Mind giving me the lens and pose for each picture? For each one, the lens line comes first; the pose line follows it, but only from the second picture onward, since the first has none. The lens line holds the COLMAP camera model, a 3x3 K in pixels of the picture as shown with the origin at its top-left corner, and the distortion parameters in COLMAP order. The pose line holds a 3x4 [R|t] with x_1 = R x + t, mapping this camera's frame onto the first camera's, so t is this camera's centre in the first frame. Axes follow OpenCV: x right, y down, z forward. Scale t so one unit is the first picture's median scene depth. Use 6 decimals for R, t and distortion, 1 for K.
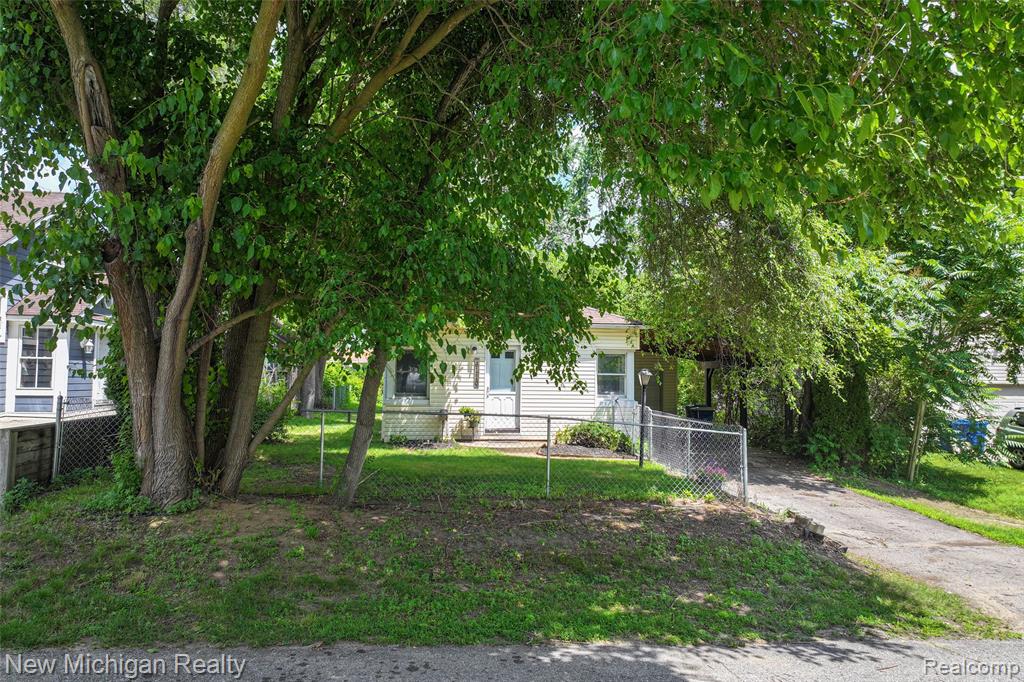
lens RADIAL K [[711.2, 0, 512.0], [0, 711.2, 341.0], [0, 0, 1]] dist [0.000526, 0.000119]
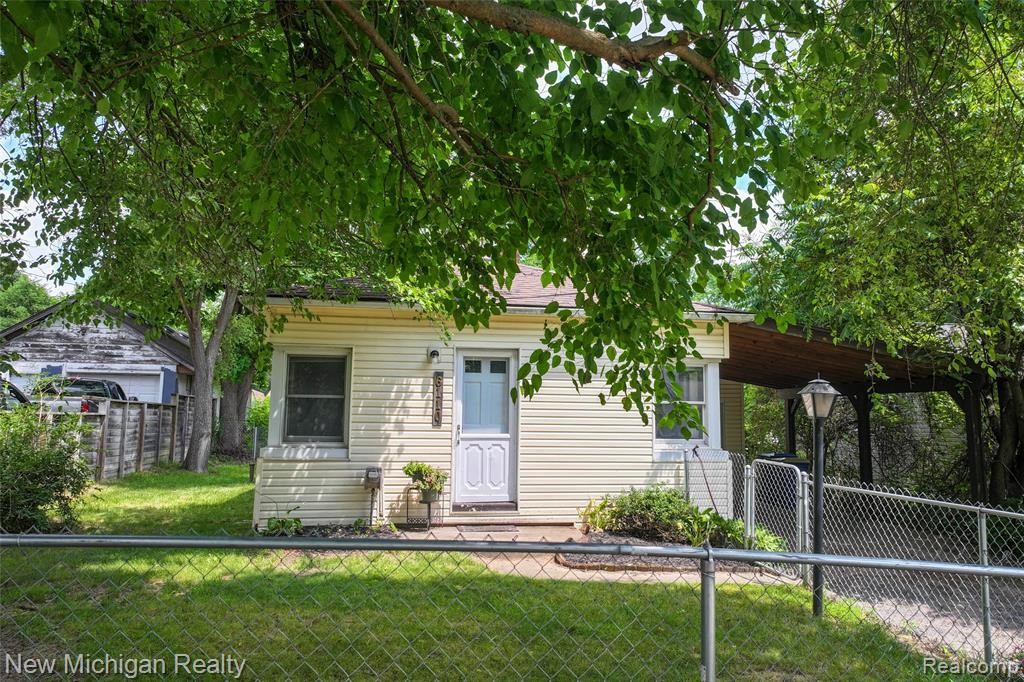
lens RADIAL K [[711.2, 0, 512.0], [0, 711.2, 341.0], [0, 0, 1]] dist [0.000526, 0.000119]
pose [[0.999635, 0.002385, 0.026897, -0.008139], [-0.000575, 0.997745, -0.067117, 0.037883], [-0.026996, 0.067077, 0.997383, 0.460619]]
